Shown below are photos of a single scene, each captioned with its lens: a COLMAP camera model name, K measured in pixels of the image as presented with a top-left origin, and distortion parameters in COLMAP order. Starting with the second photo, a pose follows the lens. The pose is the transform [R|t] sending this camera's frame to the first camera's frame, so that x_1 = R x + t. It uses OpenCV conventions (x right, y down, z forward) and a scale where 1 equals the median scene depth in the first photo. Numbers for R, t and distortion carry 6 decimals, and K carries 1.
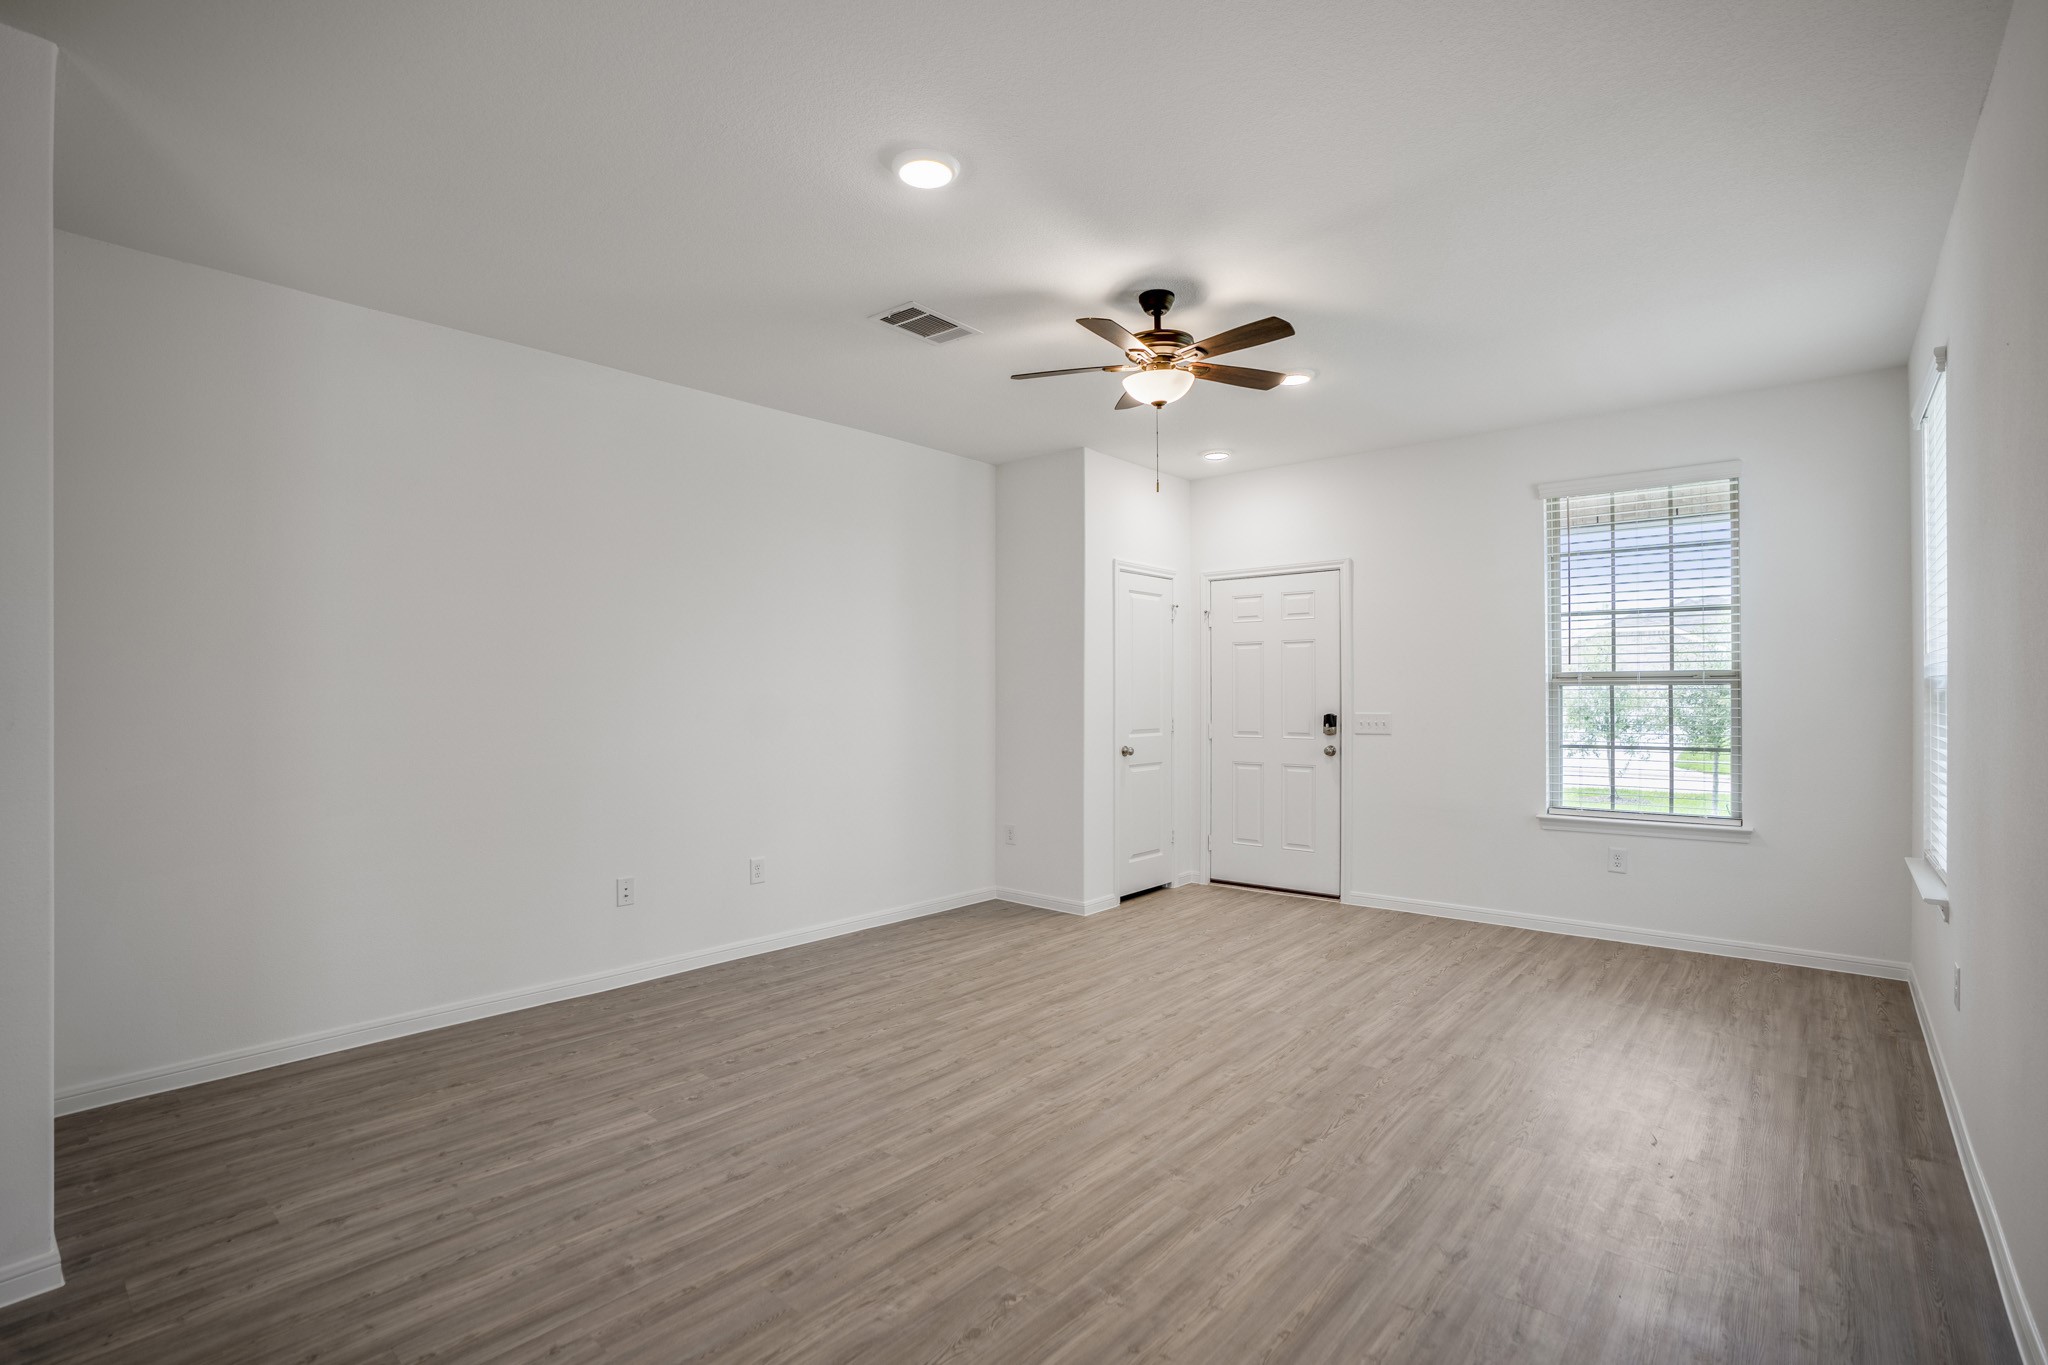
lens RADIAL K [[960.4, 0, 1024.0], [0, 960.4, 682.5], [0, 0, 1]] dist [-0.001299, 0.000130]
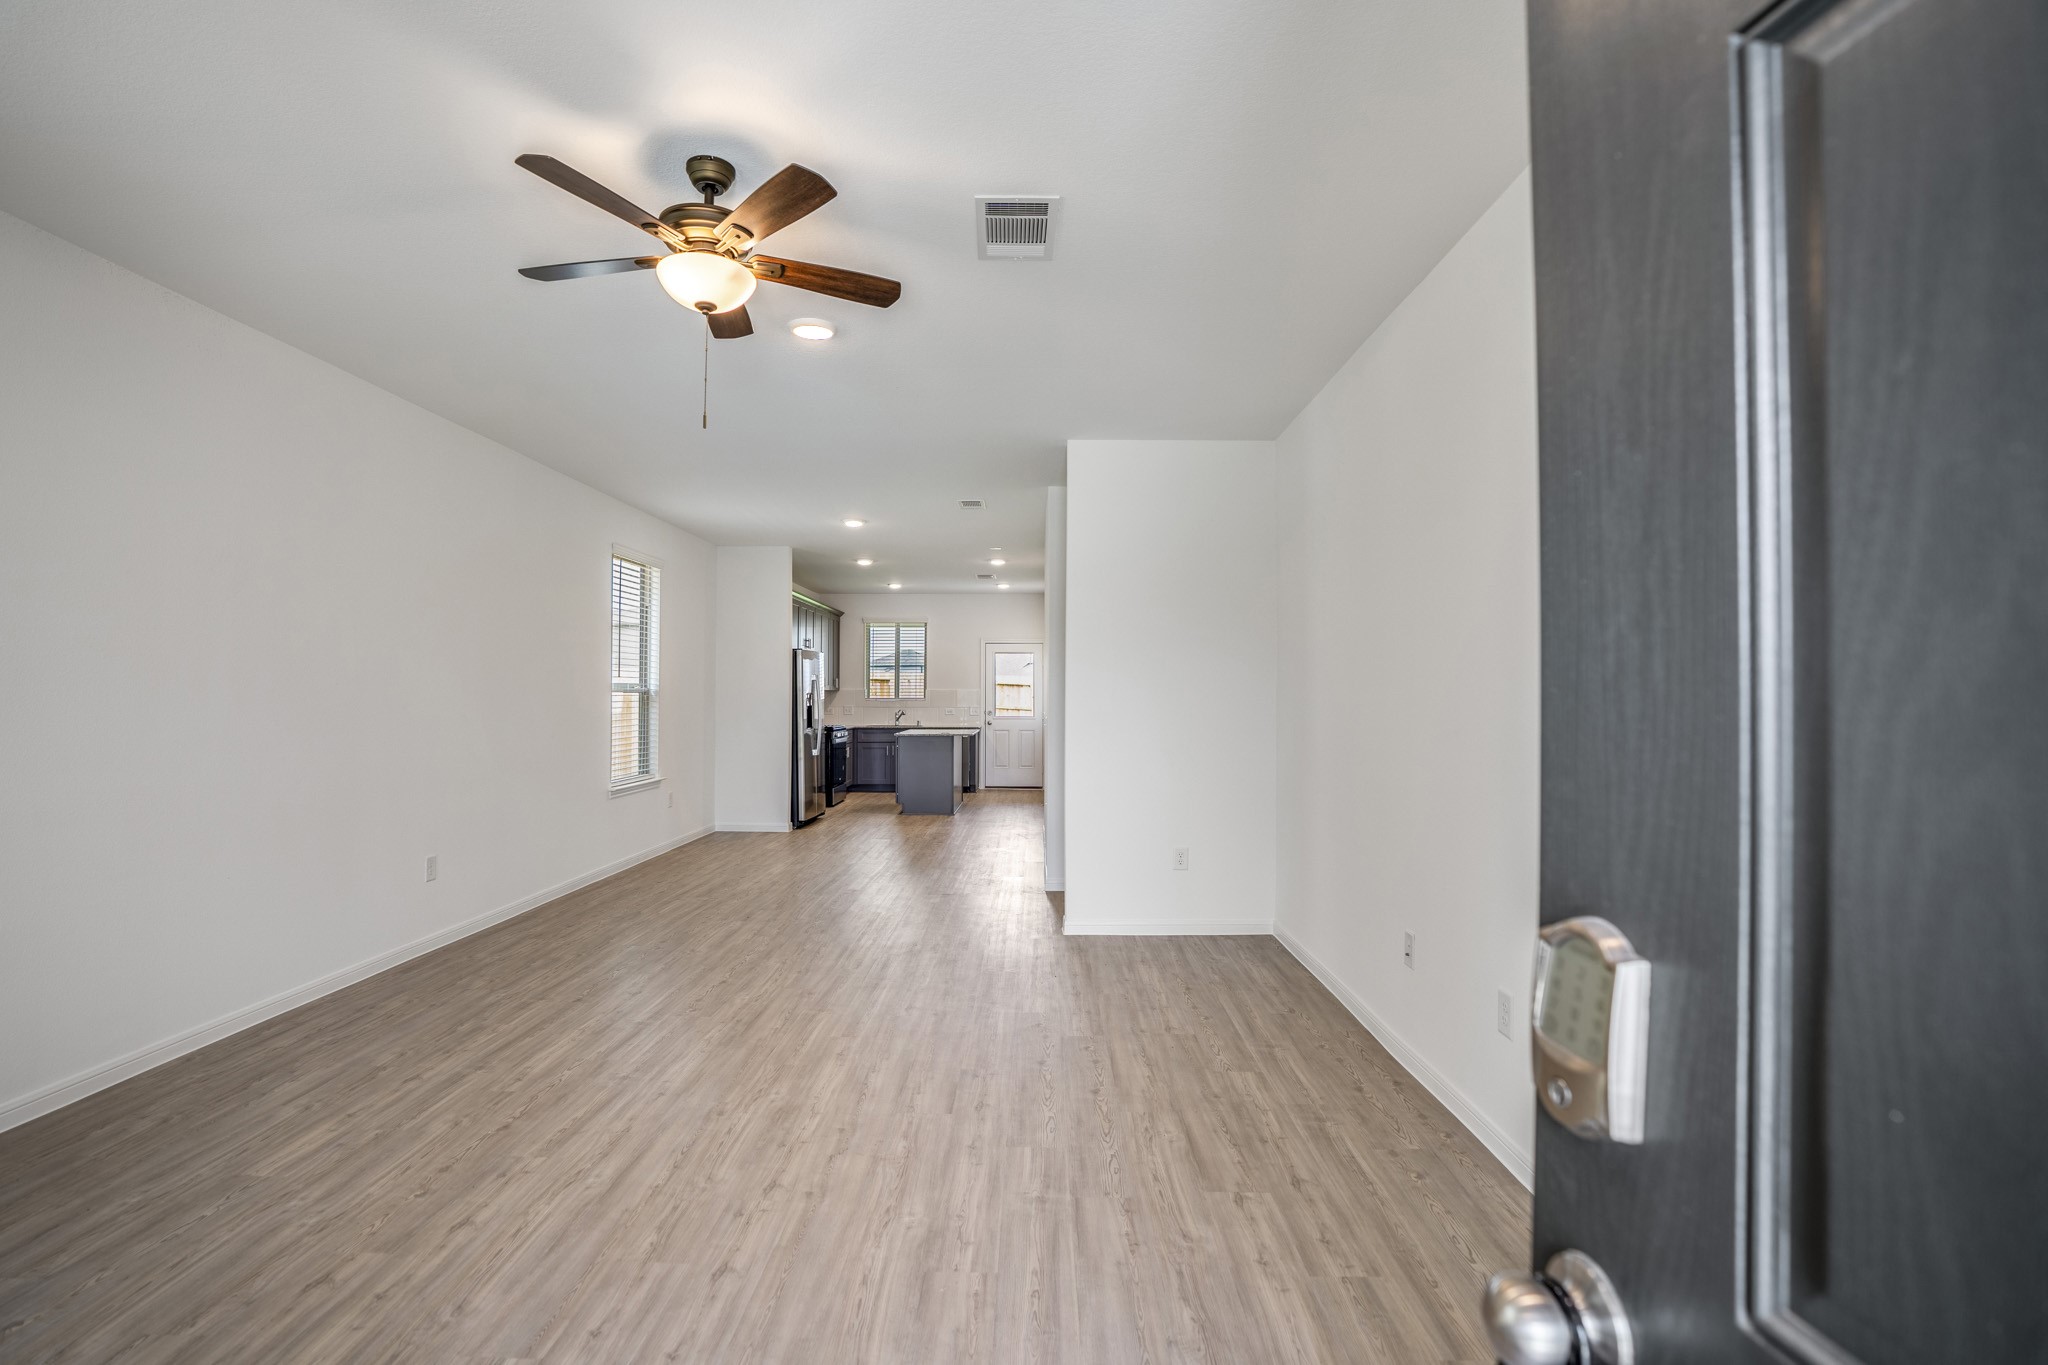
lens RADIAL K [[960.4, 0, 1024.0], [0, 960.4, 682.5], [0, 0, 1]] dist [-0.001299, 0.000130]
pose [[-0.771456, -0.011480, -0.636179, 0.423243], [0.009594, 0.999514, -0.029671, 0.018596], [0.636210, -0.028993, -0.770971, 1.742835]]
